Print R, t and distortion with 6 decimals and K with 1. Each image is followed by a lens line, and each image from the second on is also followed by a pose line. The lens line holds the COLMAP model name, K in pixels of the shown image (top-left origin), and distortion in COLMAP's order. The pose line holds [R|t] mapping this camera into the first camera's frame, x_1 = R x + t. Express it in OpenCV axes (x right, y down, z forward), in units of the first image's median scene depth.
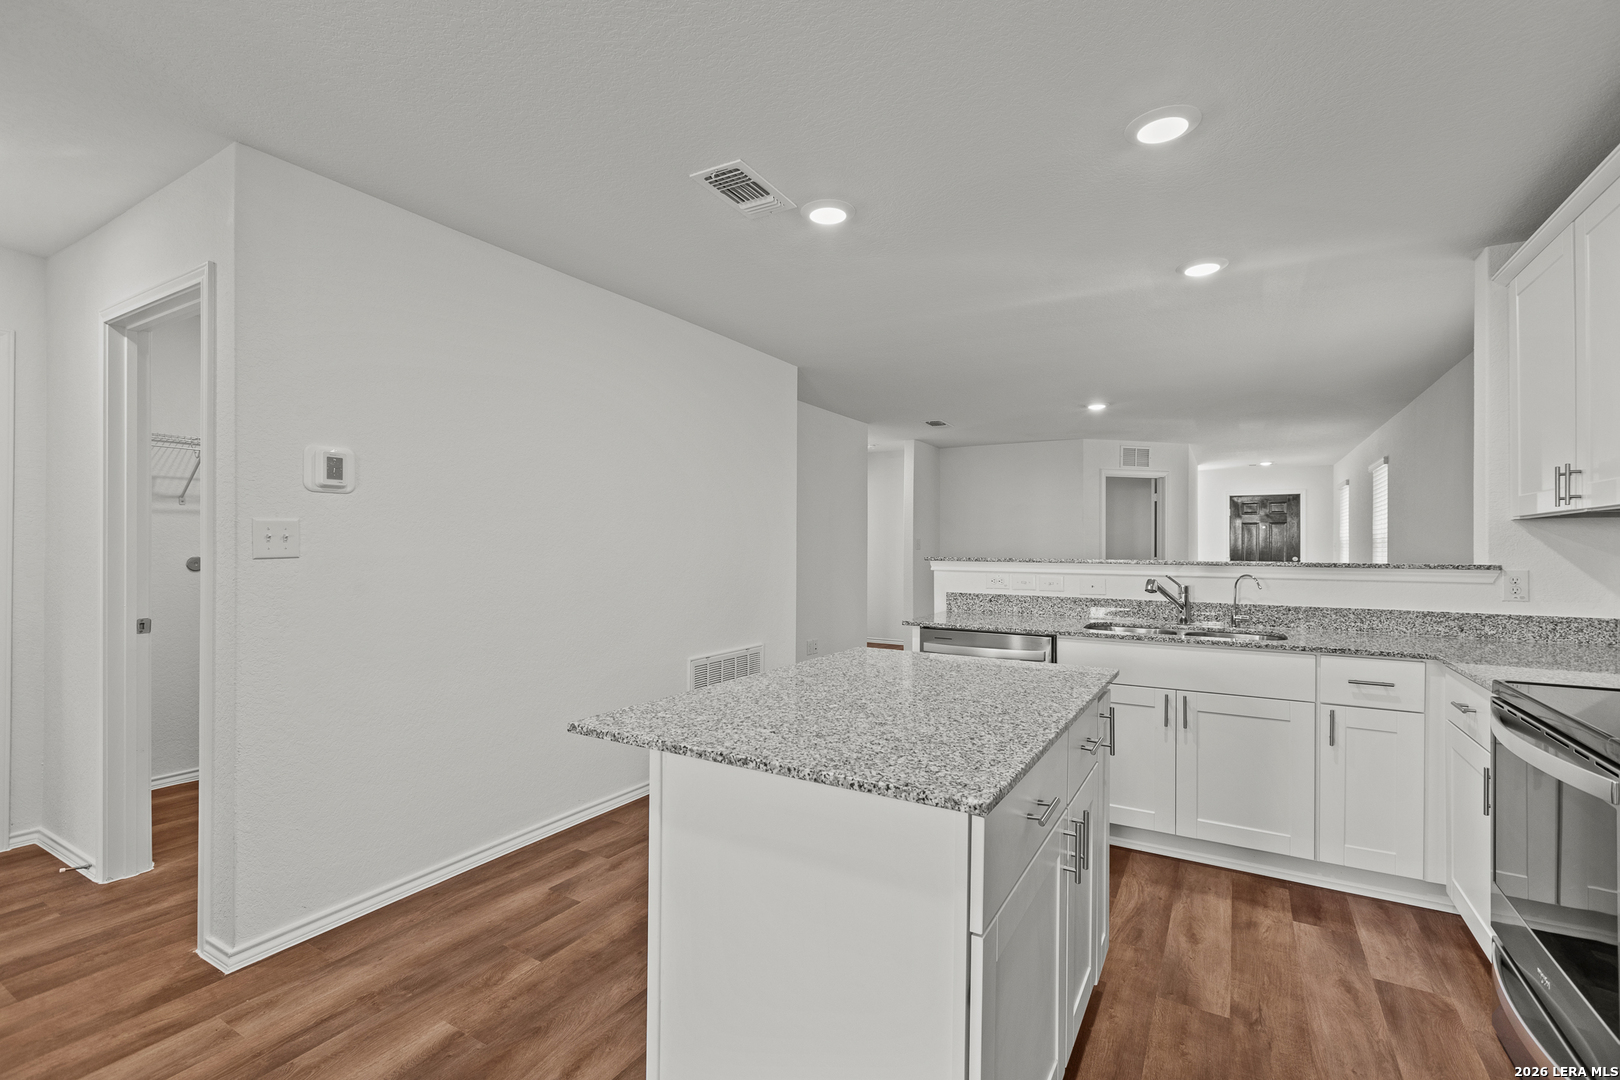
lens RADIAL K [[722.6, 0, 804.6], [0, 722.6, 542.1], [0, 0, 1]] dist [0.005580, -0.001129]
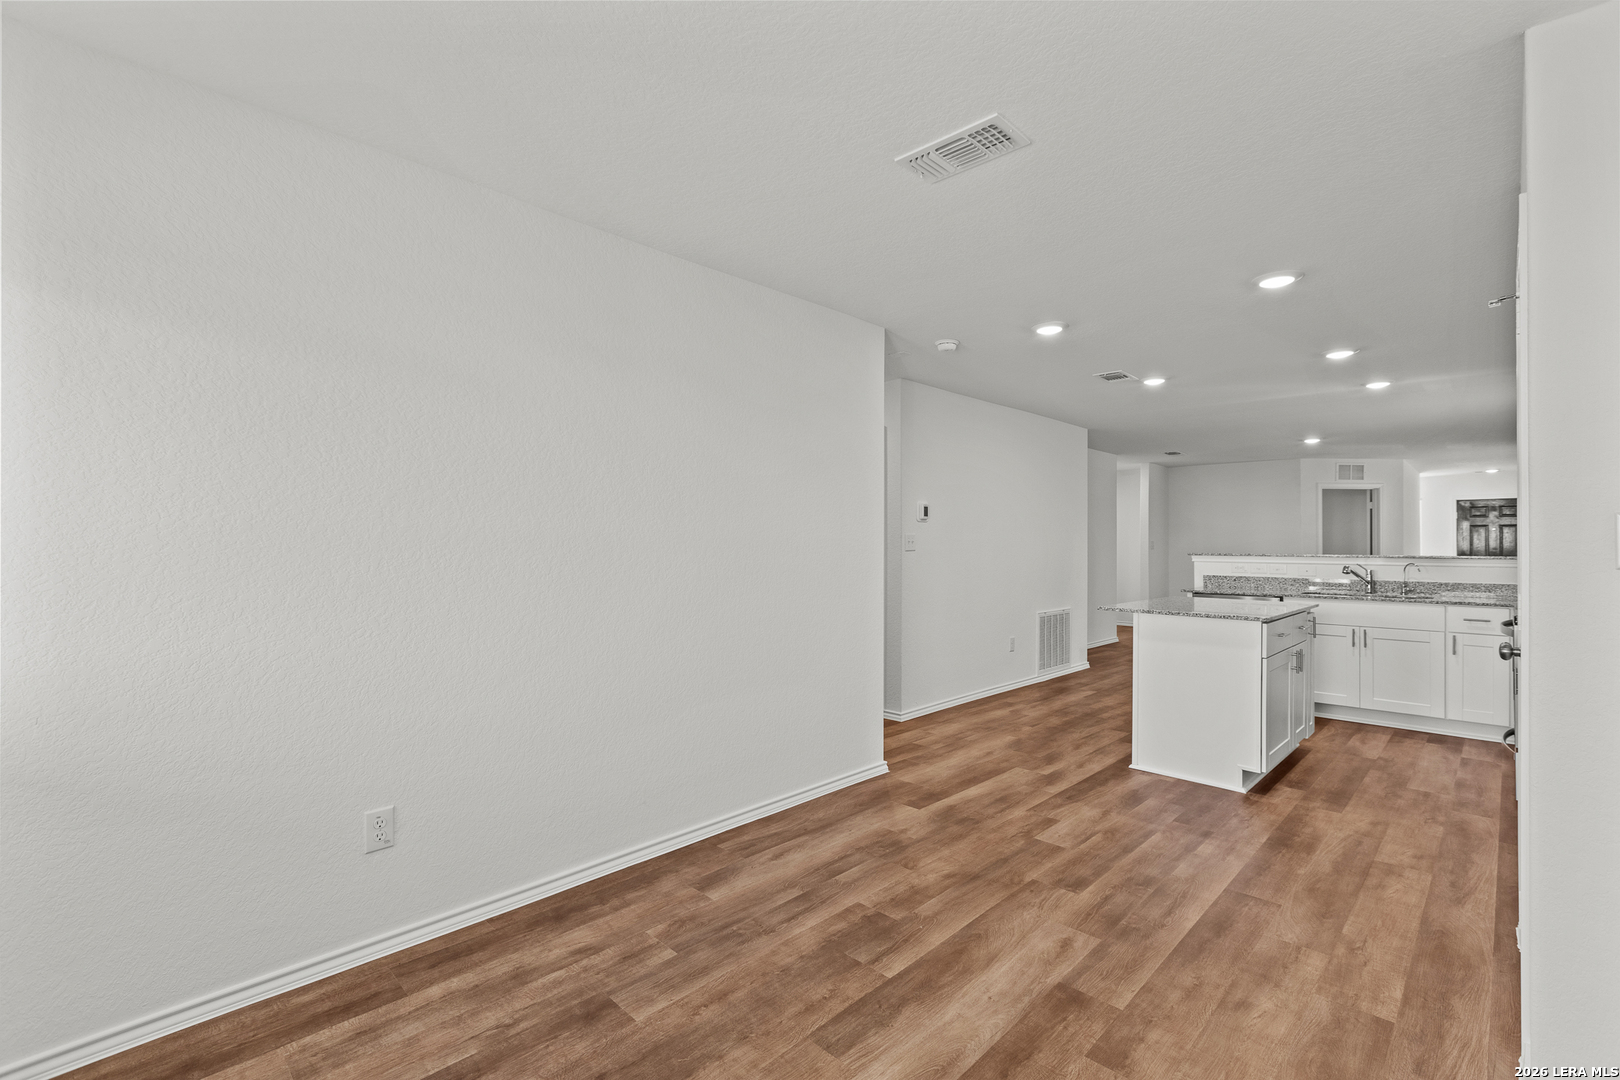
lens RADIAL K [[722.6, 0, 803.9], [0, 722.6, 536.7], [0, 0, 1]] dist [0.005580, -0.001129]
pose [[0.972328, -0.002293, -0.233611, -0.346137], [0.000350, 0.999965, -0.008361, -0.002729], [0.233622, 0.008048, 0.972294, -0.915394]]
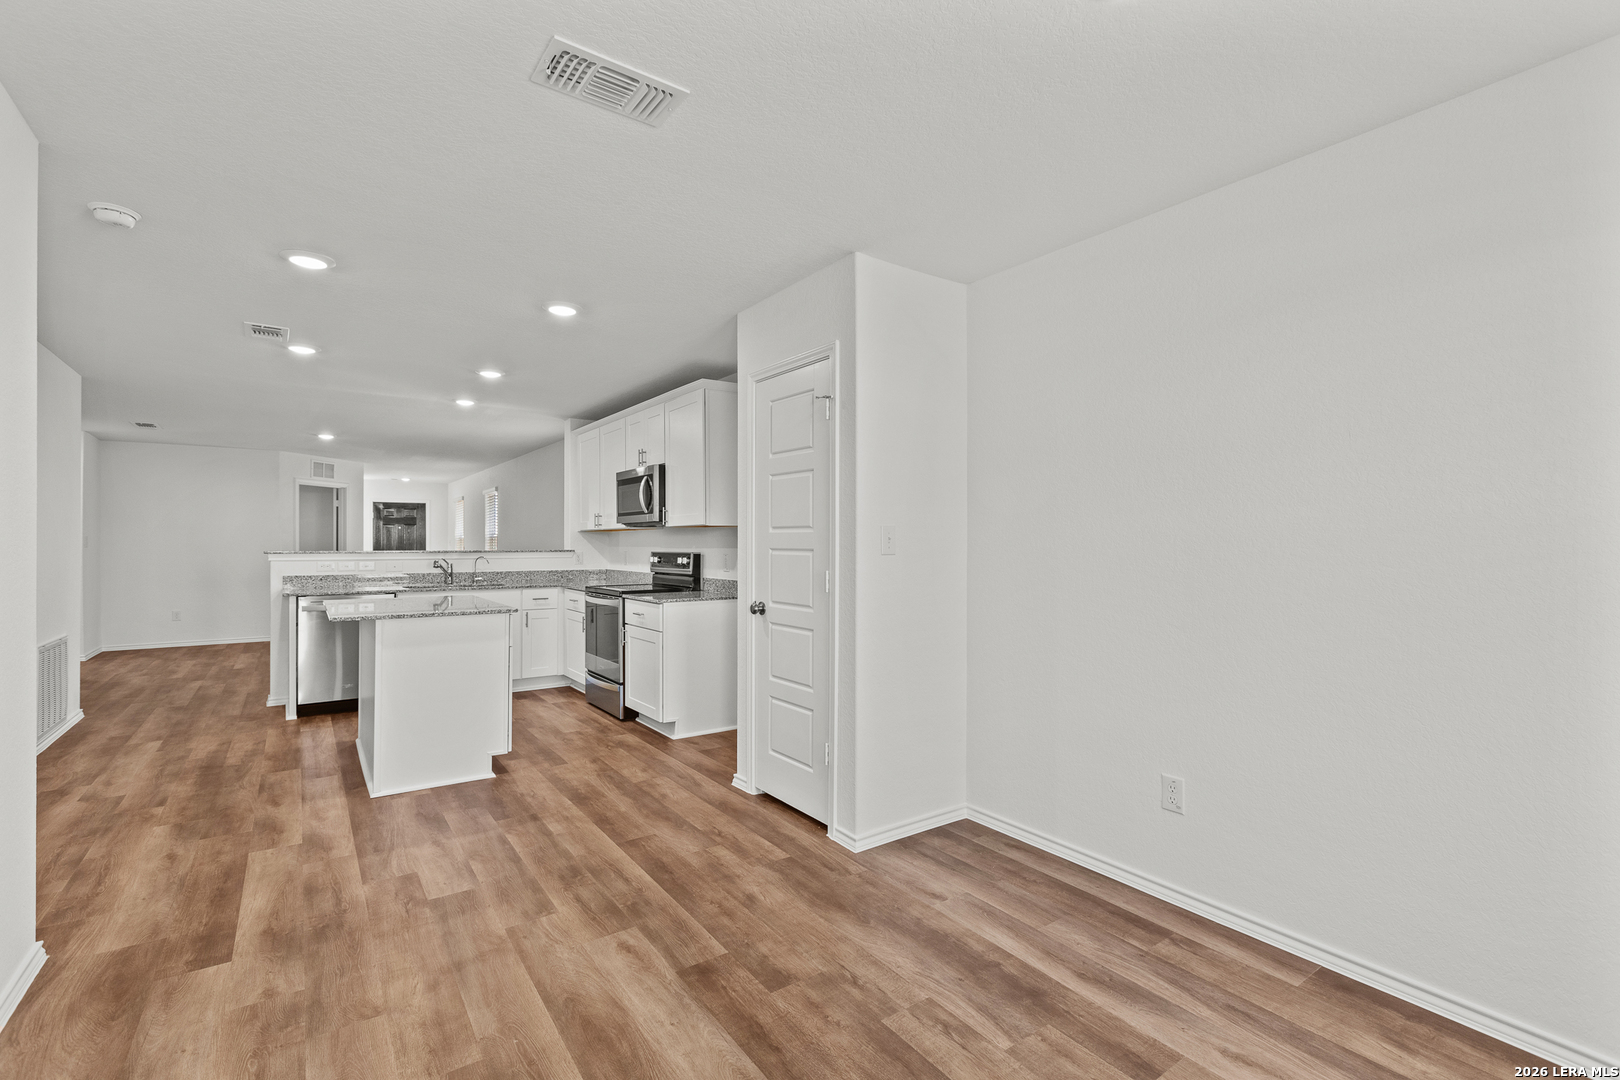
lens RADIAL K [[722.6, 0, 813.4], [0, 722.6, 543.7], [0, 0, 1]] dist [0.005580, -0.001129]
pose [[0.400923, -0.005517, 0.916095, -0.817096], [-0.001488, 0.999977, 0.006673, -0.005405], [-0.916111, -0.004038, 0.400905, -0.615272]]
